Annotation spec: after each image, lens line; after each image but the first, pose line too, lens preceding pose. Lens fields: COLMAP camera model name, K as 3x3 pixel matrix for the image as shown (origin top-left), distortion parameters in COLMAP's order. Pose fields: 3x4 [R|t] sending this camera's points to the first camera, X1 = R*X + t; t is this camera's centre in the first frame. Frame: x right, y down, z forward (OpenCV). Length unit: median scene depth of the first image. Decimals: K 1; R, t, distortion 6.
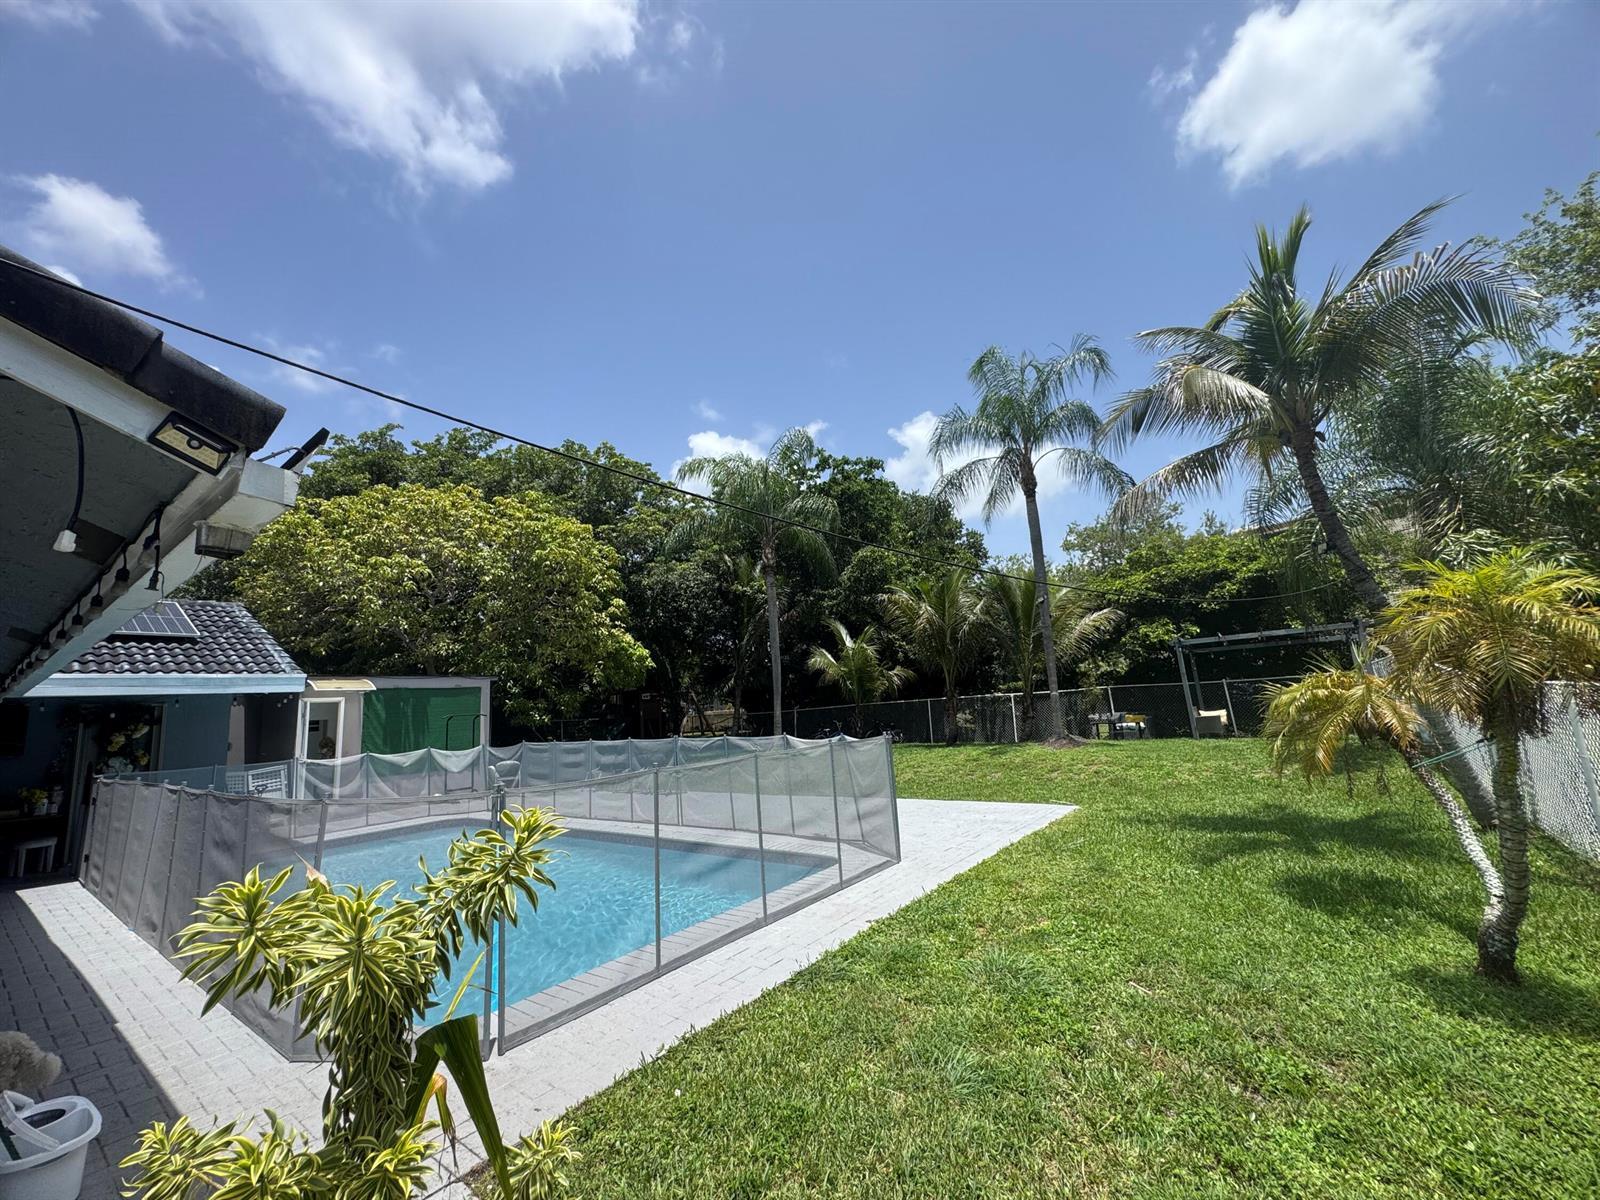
lens RADIAL K [[650.1, 0, 797.2], [0, 650.1, 597.5], [0, 0, 1]] dist [0.000027, 0.000022]
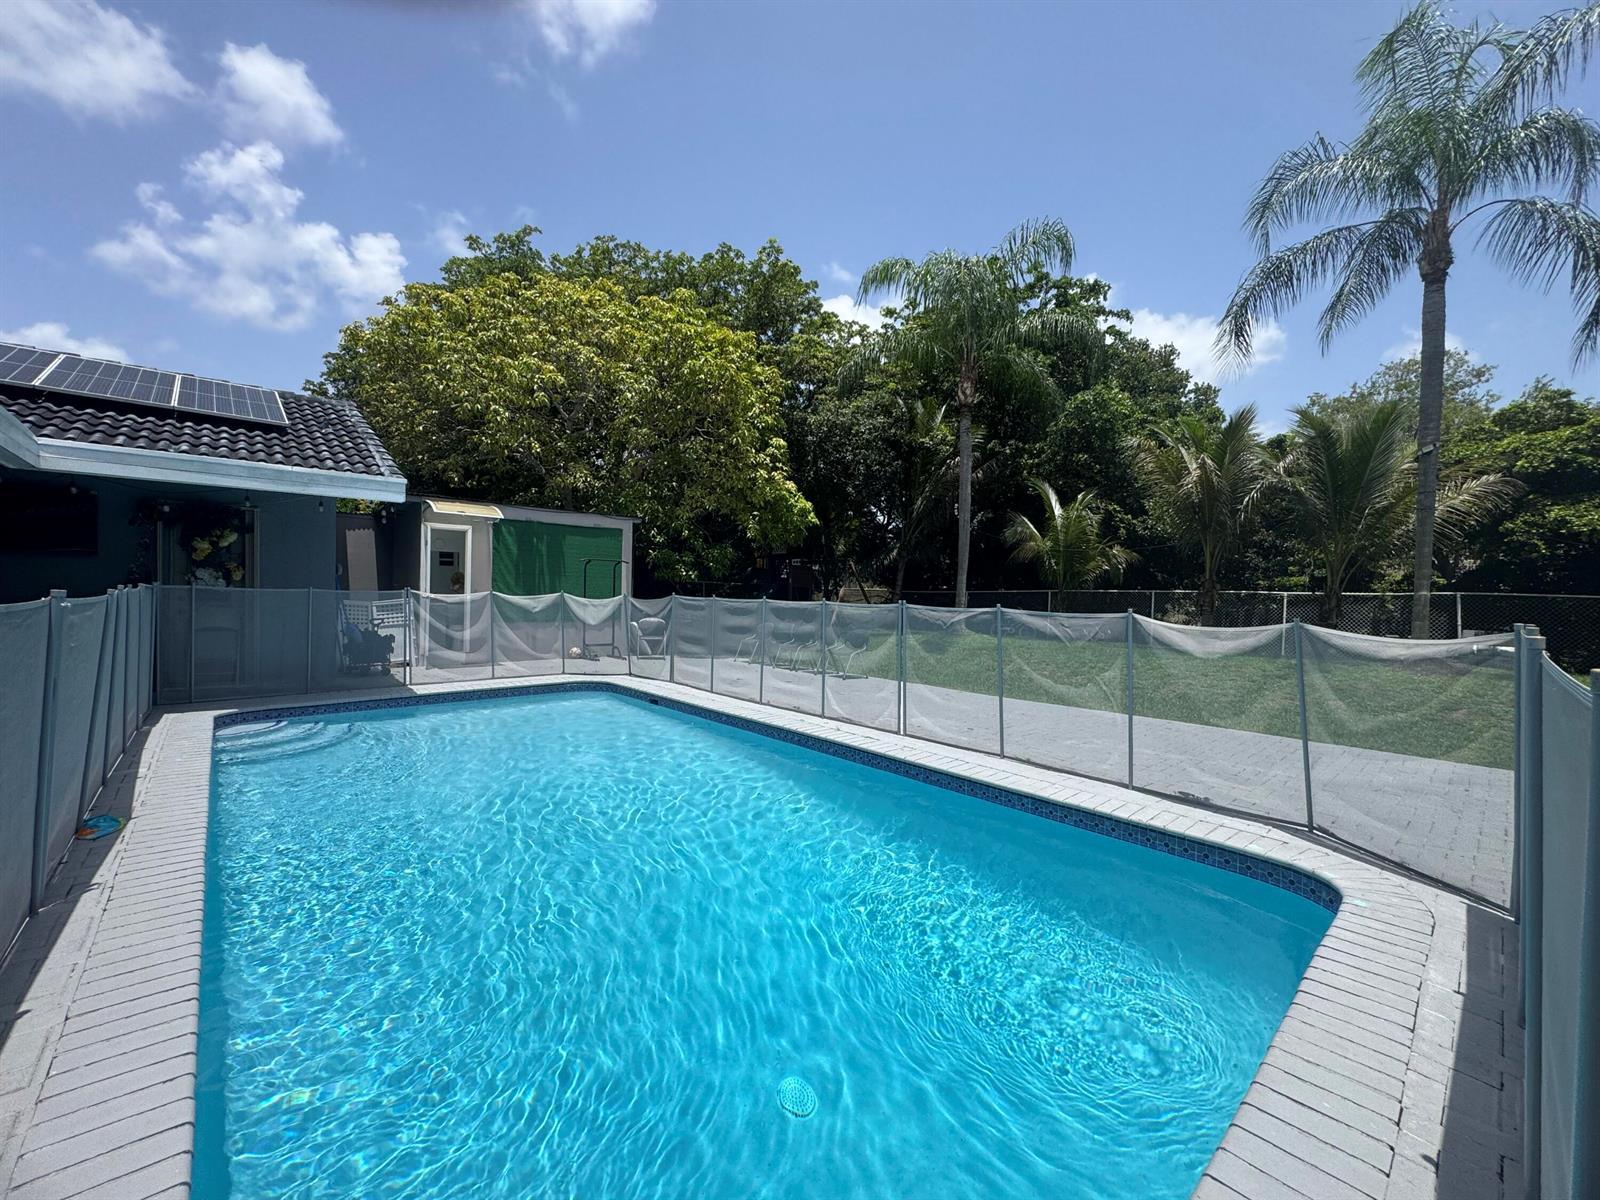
lens RADIAL K [[650.1, 0, 797.2], [0, 650.1, 597.5], [0, 0, 1]] dist [0.000027, 0.000022]
pose [[0.979736, 0.084307, -0.181686, -0.101132], [-0.050524, 0.981790, 0.183127, 0.056806], [0.193816, -0.170237, 0.966155, 0.208607]]
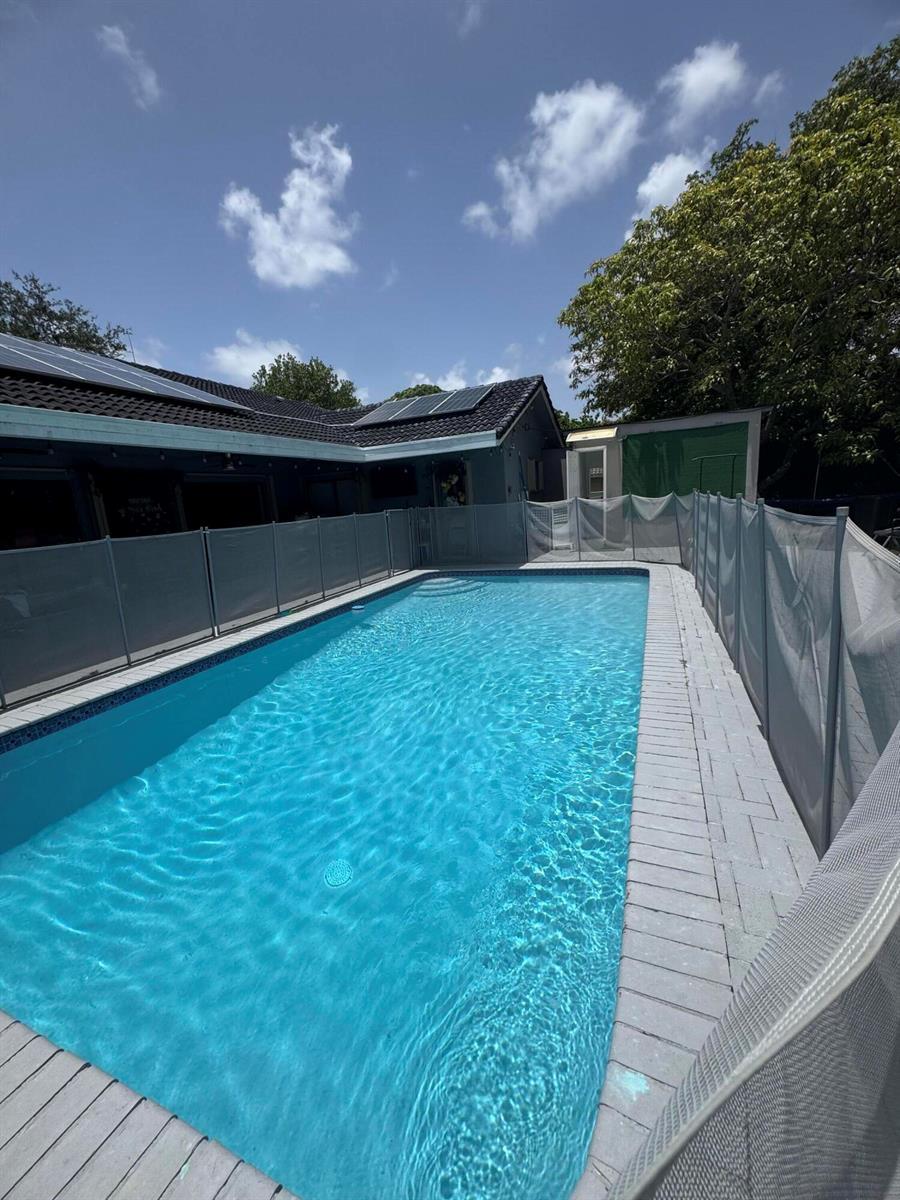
lens RADIAL K [[487.6, 0, 450.0], [0, 487.6, 600.0], [0, 0, 1]] dist [0.000027, 0.000022]
pose [[0.248713, 0.234698, -0.939712, 0.072710], [0.215495, 0.932473, 0.289925, 0.081994], [0.944301, -0.274611, 0.181342, 0.426081]]
